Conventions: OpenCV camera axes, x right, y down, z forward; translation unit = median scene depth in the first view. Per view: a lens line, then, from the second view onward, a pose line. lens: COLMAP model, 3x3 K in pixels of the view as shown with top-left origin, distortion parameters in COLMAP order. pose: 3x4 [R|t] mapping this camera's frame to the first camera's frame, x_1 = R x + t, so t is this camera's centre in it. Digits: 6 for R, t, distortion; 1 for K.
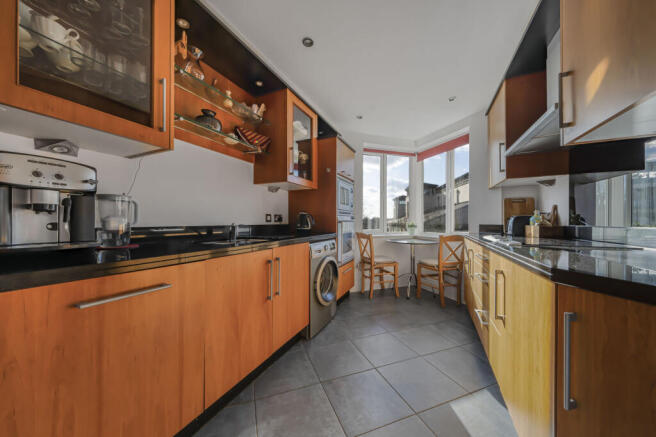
lens RADIAL K [[228.8, 0, 331.9], [0, 228.8, 220.1], [0, 0, 1]] dist [0.002099, 0.000096]
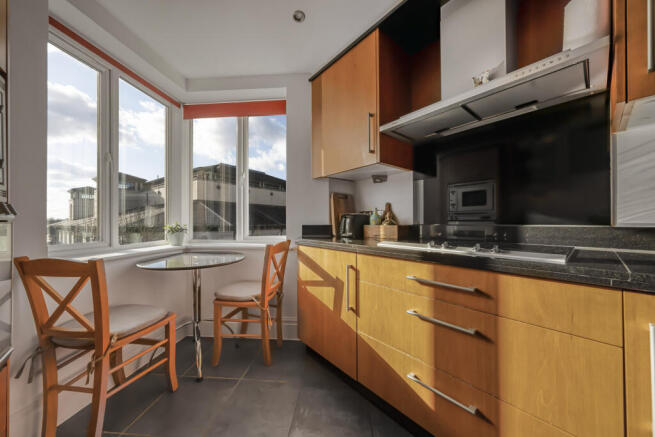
lens RADIAL K [[228.4, 0, 330.3], [0, 228.4, 221.2], [0, 0, 1]] dist [0.002099, 0.000096]
pose [[0.425383, 0.003824, 0.905005, 0.011380], [0.001440, 0.999987, -0.004902, 0.008574], [-0.905012, 0.003388, 0.425372, 0.527063]]
